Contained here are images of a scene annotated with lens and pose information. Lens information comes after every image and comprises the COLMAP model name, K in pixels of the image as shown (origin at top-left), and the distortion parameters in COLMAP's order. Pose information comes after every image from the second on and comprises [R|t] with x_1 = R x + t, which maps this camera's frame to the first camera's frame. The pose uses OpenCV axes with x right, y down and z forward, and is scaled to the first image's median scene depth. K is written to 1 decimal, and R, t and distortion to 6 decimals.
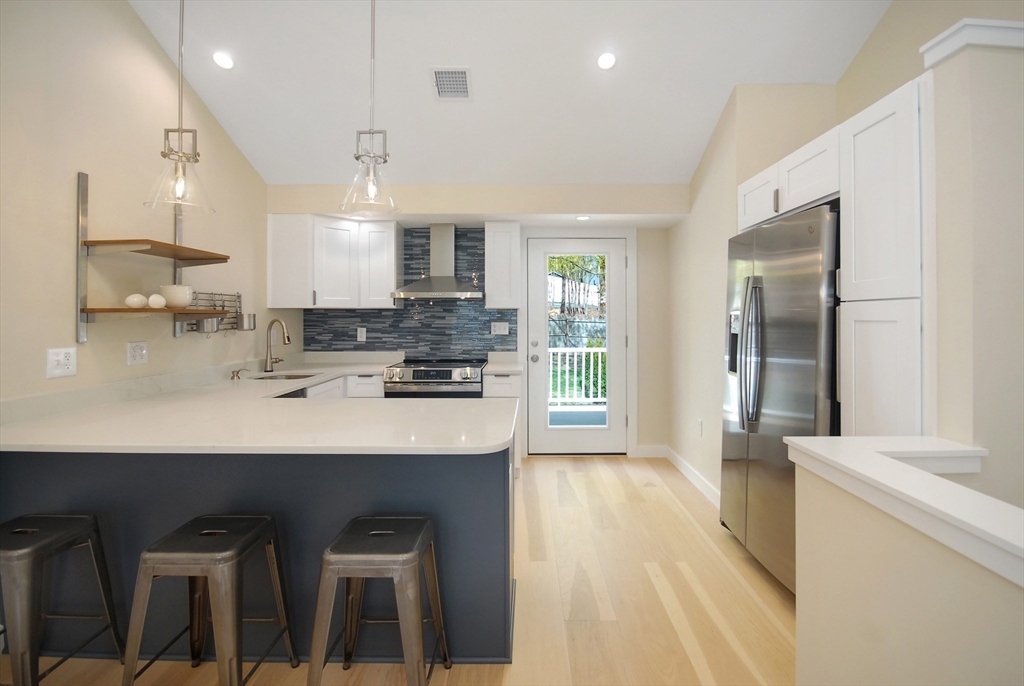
lens RADIAL K [[475.8, 0, 513.1], [0, 475.8, 318.7], [0, 0, 1]] dist [0.000183, 0.000239]
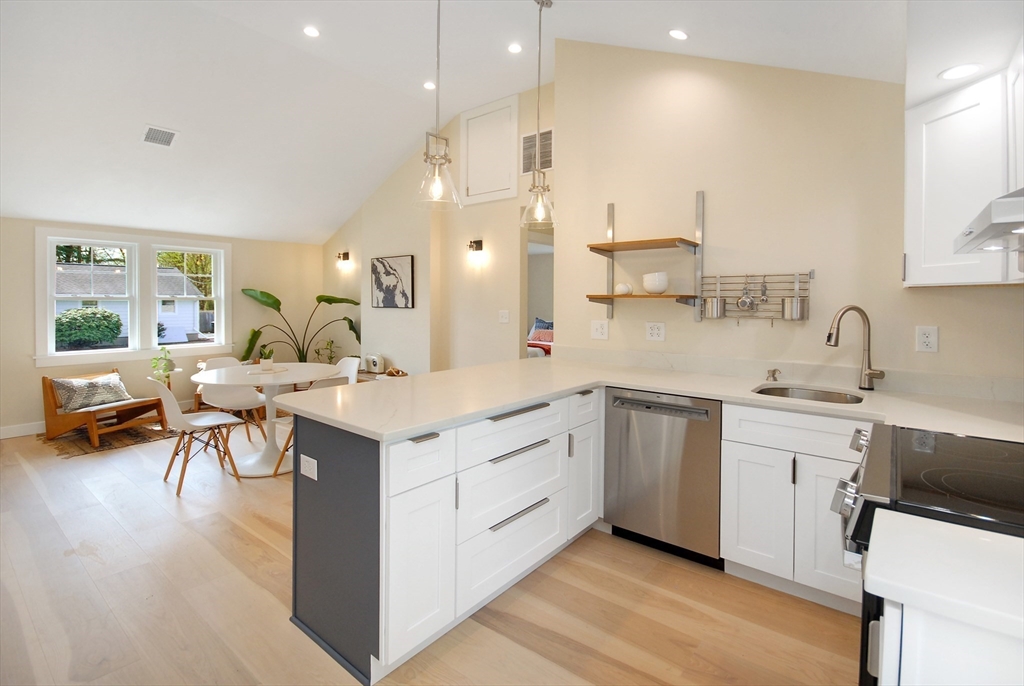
lens RADIAL K [[485.3, 0, 514.6], [0, 485.3, 299.0], [0, 0, 1]] dist [-0.001918, -0.000183]
pose [[-0.609061, -0.000844, -0.793123, 0.235056], [-0.007211, 0.999964, 0.004473, -0.007273], [0.793090, 0.008444, -0.609045, 0.849751]]
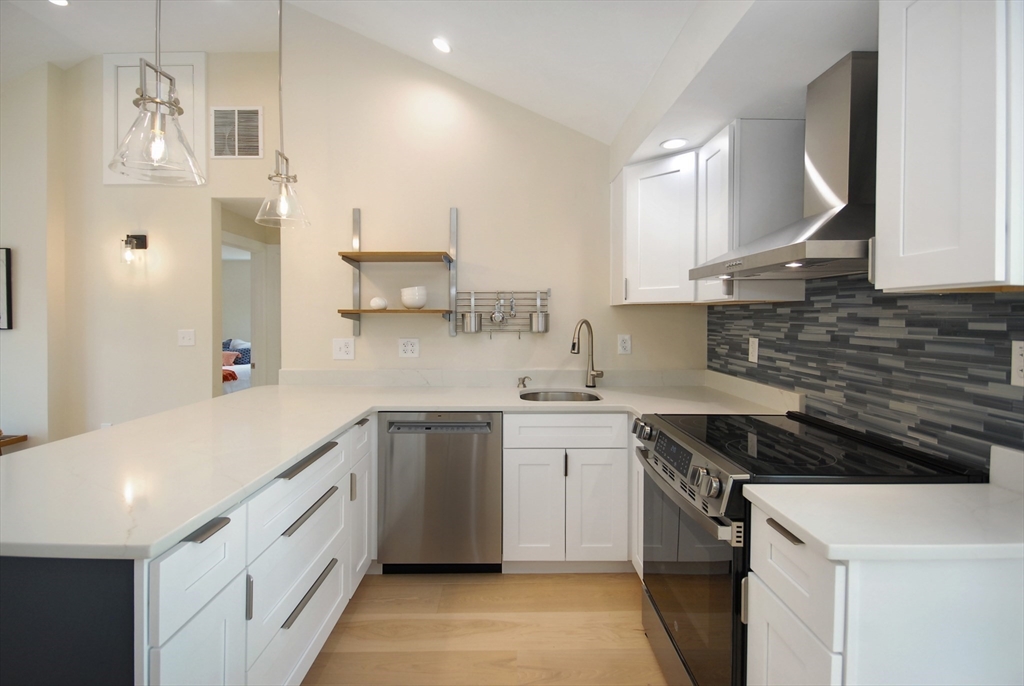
lens RADIAL K [[475.8, 0, 513.1], [0, 475.8, 318.7], [0, 0, 1]] dist [0.000183, 0.000239]
pose [[0.024649, 0.008852, -0.999657, 0.219227], [-0.005735, 0.999946, 0.008713, -0.005938], [0.999680, 0.005518, 0.024698, 0.710225]]
